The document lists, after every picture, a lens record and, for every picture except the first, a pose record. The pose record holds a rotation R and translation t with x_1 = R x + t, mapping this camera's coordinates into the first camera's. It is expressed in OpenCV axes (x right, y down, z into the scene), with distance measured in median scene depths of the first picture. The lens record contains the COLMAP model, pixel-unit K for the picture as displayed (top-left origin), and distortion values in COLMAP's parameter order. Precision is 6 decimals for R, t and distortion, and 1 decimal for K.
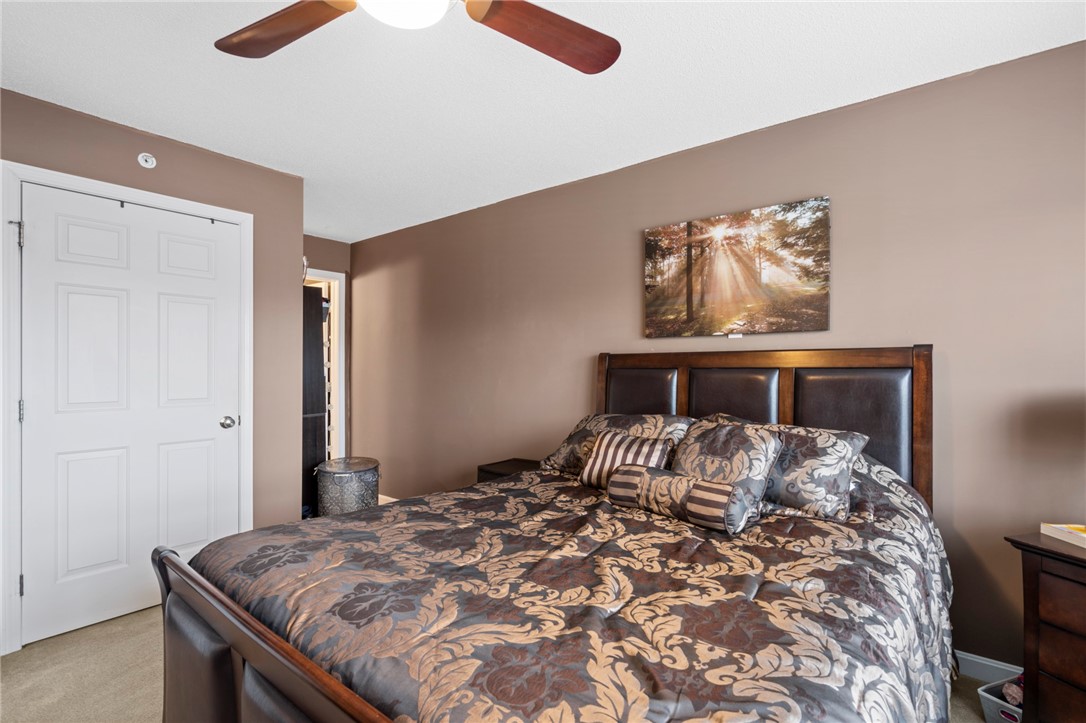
lens RADIAL K [[492.3, 0, 535.6], [0, 492.3, 366.1], [0, 0, 1]] dist [-0.002447, 0.000664]
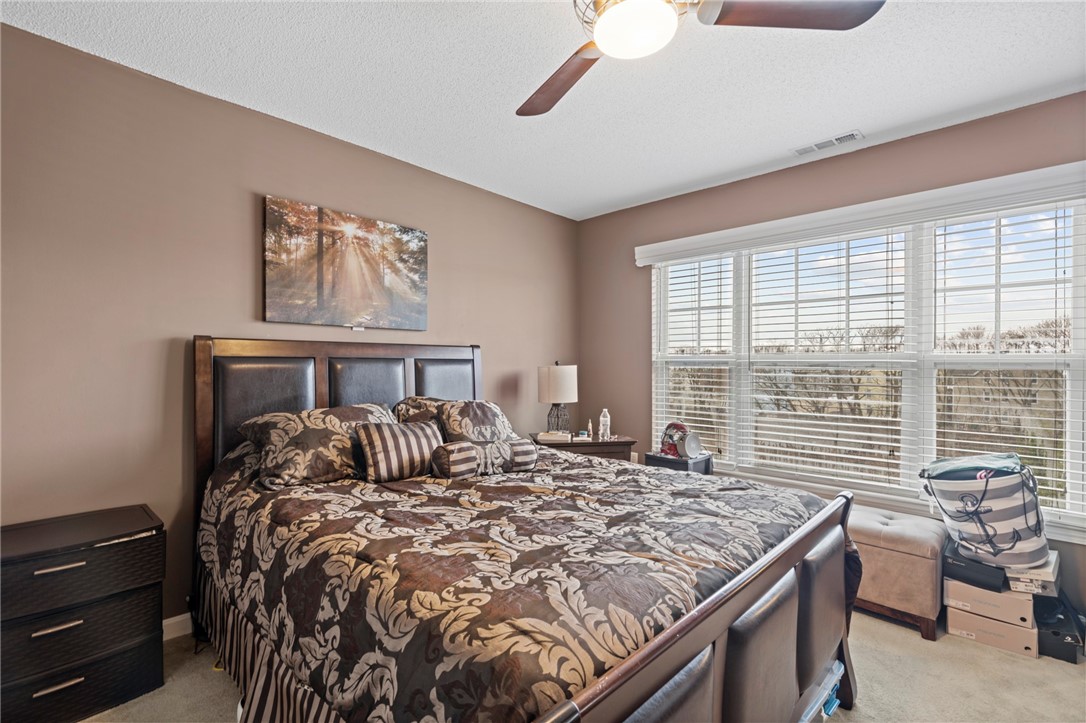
lens RADIAL K [[492.3, 0, 535.6], [0, 492.3, 366.1], [0, 0, 1]] dist [-0.002447, 0.000664]
pose [[0.102932, -0.007767, 0.994658, -0.648203], [-0.015162, 0.999841, 0.009376, 0.005678], [-0.994573, -0.016046, 0.102798, 0.496008]]
